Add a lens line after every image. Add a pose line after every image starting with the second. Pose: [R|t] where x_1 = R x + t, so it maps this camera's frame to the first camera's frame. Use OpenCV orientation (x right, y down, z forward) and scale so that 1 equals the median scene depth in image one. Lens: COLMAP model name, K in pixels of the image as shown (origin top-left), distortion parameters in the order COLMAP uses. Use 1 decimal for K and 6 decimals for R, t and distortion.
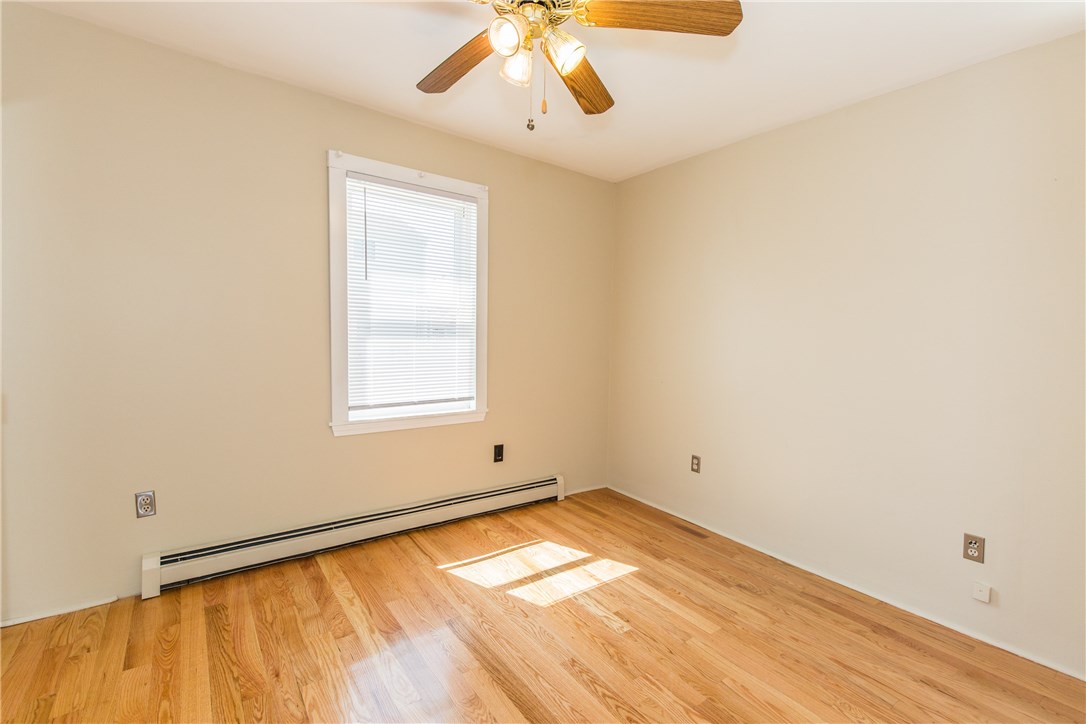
lens RADIAL K [[487.8, 0, 549.3], [0, 487.8, 359.2], [0, 0, 1]] dist [-0.000221, -0.000422]
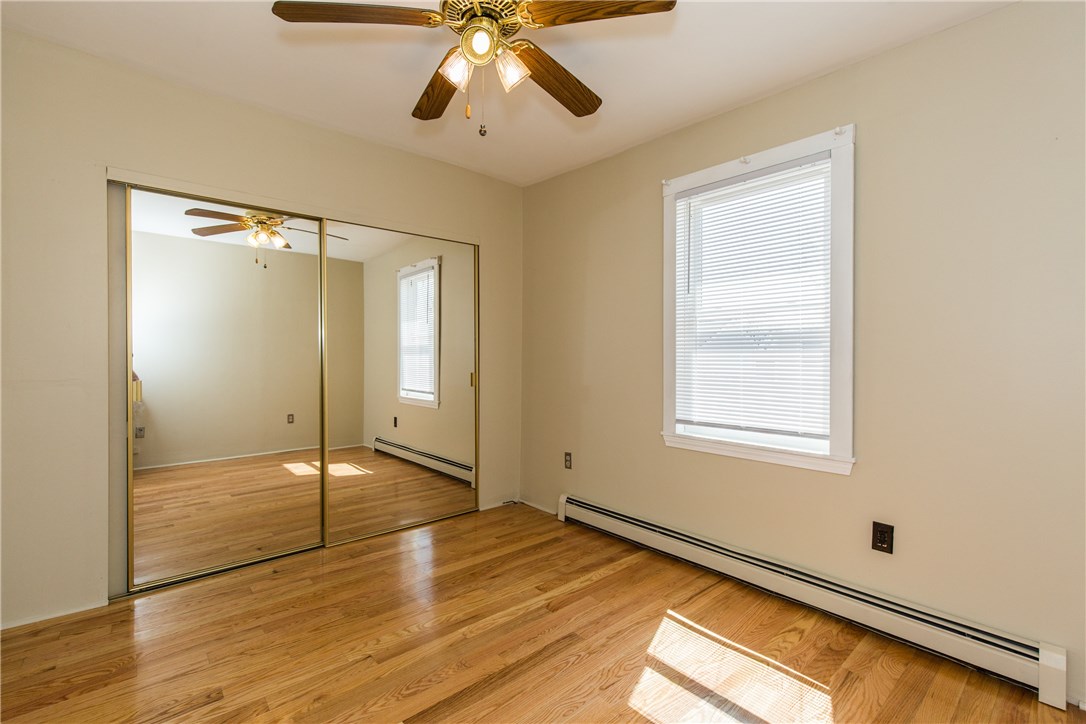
lens RADIAL K [[487.8, 0, 549.3], [0, 487.8, 359.2], [0, 0, 1]] dist [-0.000221, -0.000422]
pose [[0.075499, -0.022692, -0.996888, 0.613205], [-0.063712, 0.997588, -0.027533, 0.017266], [0.995108, 0.065593, 0.073871, 0.673694]]
